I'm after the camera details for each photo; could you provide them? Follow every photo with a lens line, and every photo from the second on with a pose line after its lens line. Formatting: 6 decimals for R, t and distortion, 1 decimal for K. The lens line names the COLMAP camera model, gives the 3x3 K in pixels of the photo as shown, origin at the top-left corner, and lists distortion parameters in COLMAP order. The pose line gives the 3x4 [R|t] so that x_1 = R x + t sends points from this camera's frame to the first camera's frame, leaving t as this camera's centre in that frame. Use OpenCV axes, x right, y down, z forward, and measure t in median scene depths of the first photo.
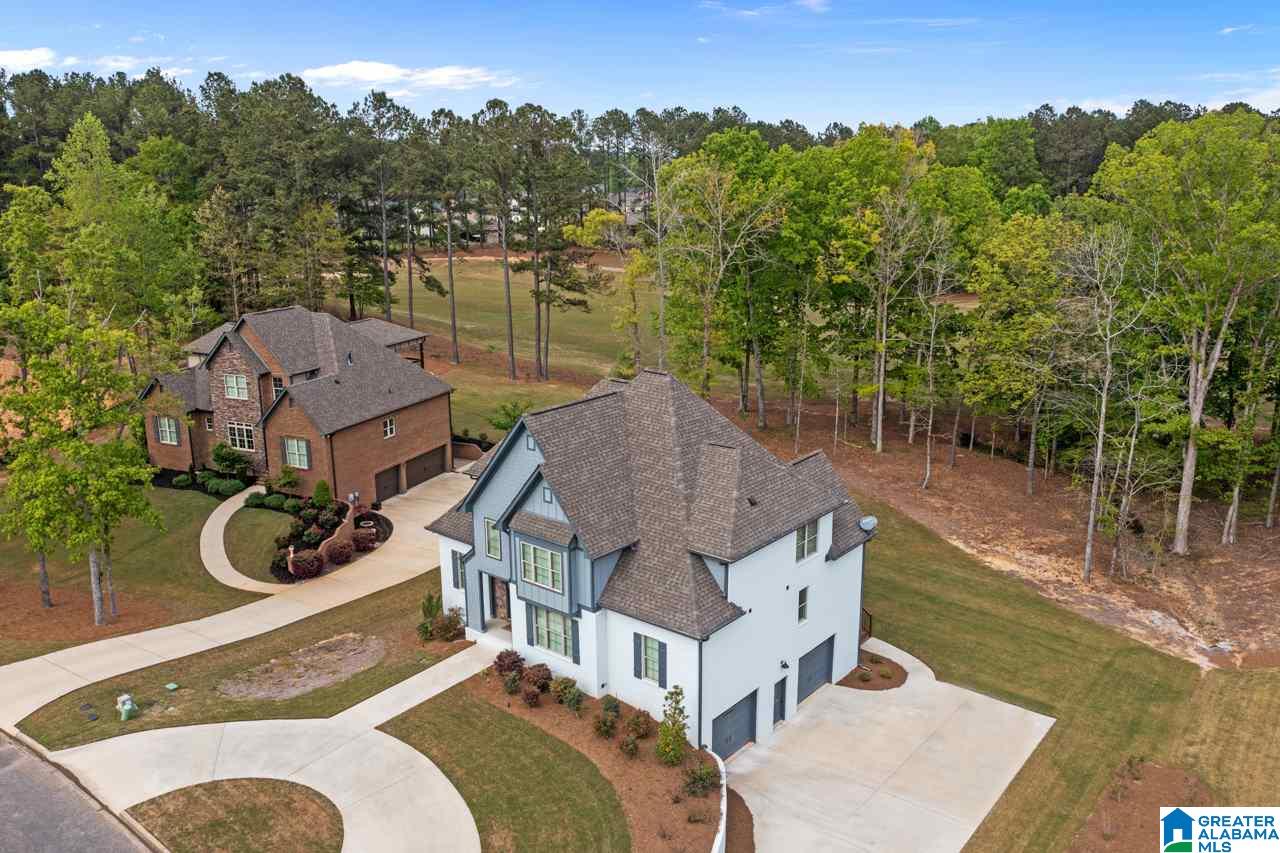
lens RADIAL K [[998.6, 0, 640.0], [0, 998.6, 426.5], [0, 0, 1]] dist [-0.019790, 0.006715]
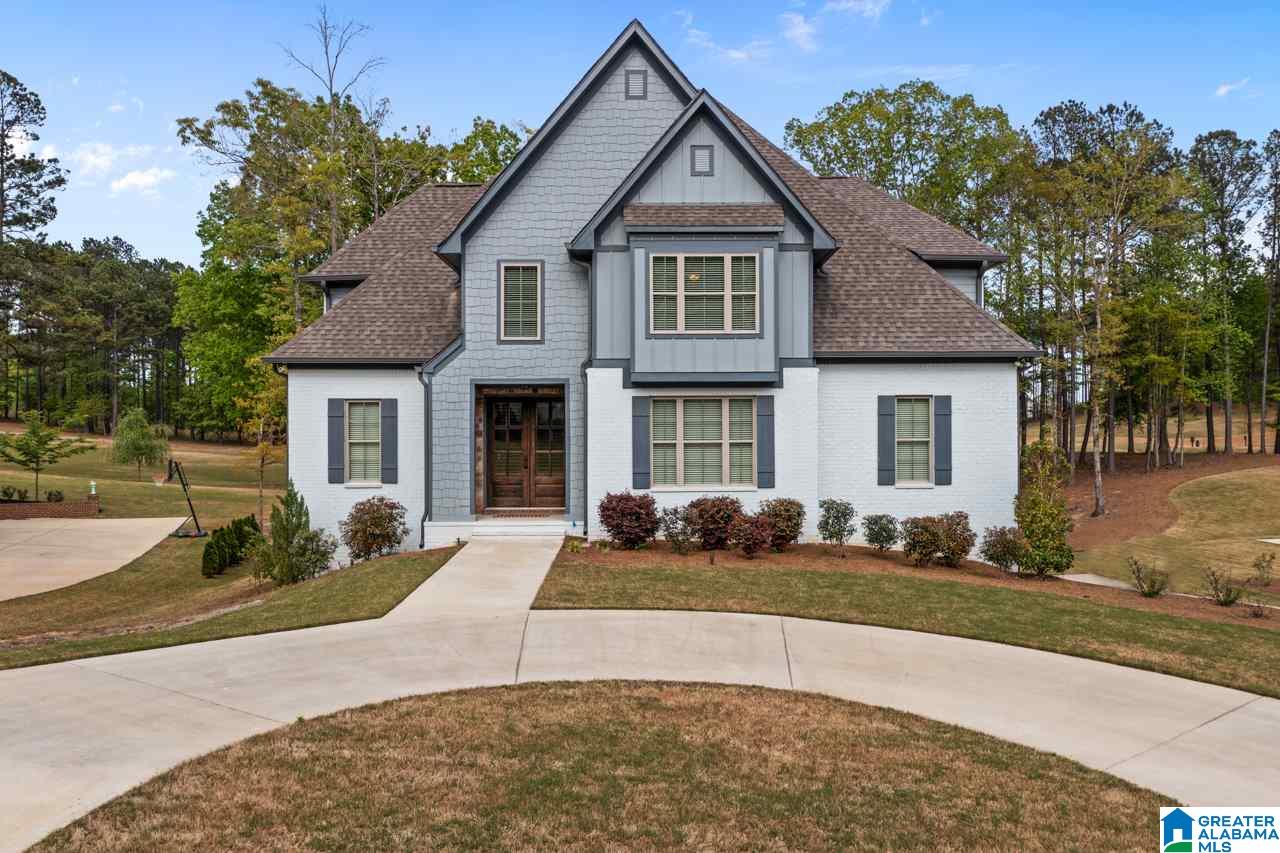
lens RADIAL K [[955.5, 0, 639.2], [0, 955.5, 441.2], [0, 0, 1]] dist [0.000130, 0.001263]
pose [[0.745007, 0.005272, 0.667036, -0.399945], [0.165858, 0.967101, -0.192889, 0.268006], [-0.646109, 0.254337, 0.719622, 0.602865]]
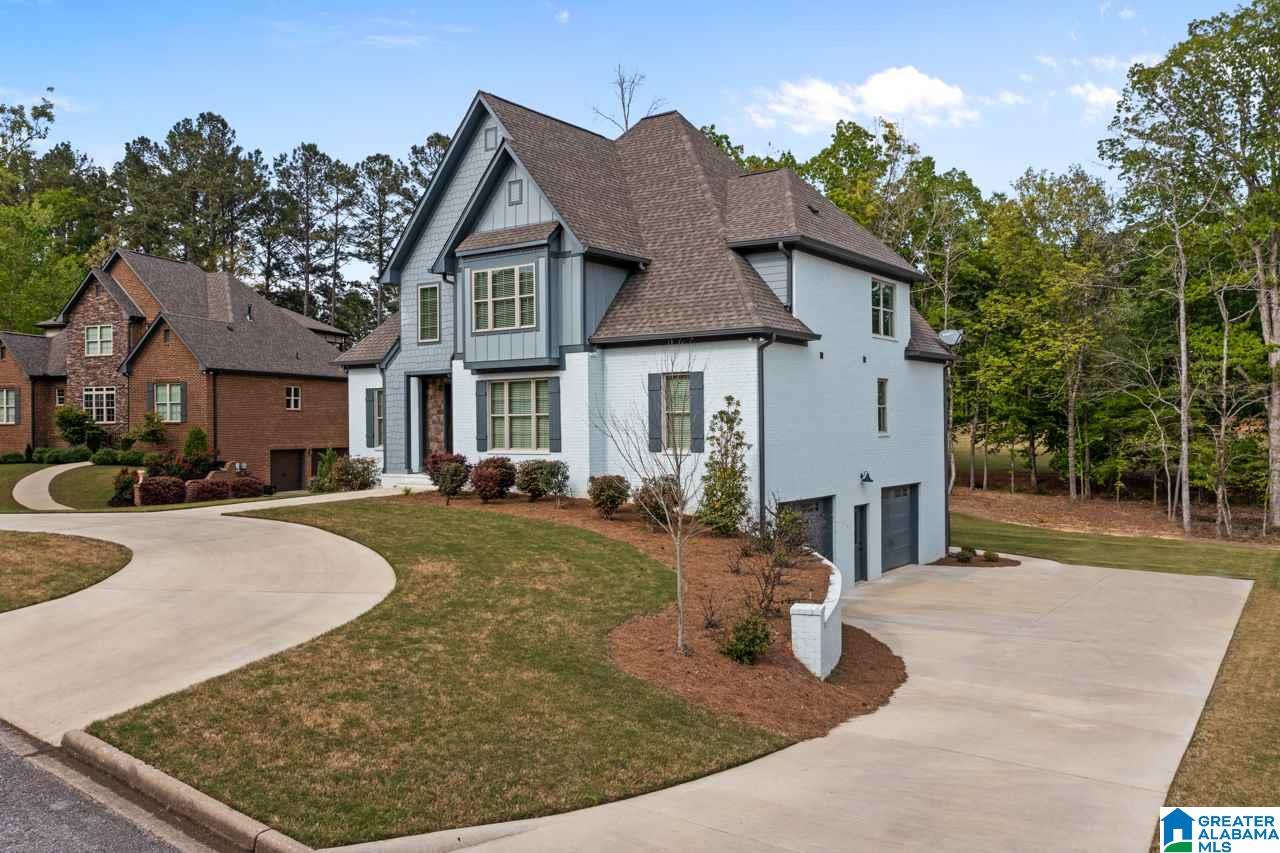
lens RADIAL K [[998.6, 0, 640.0], [0, 998.6, 426.5], [0, 0, 1]] dist [-0.019790, 0.006715]
pose [[0.997424, -0.001219, 0.071717, -0.049701], [0.018892, 0.969016, -0.246273, 0.340318], [-0.069195, 0.246993, 0.966544, 0.331450]]
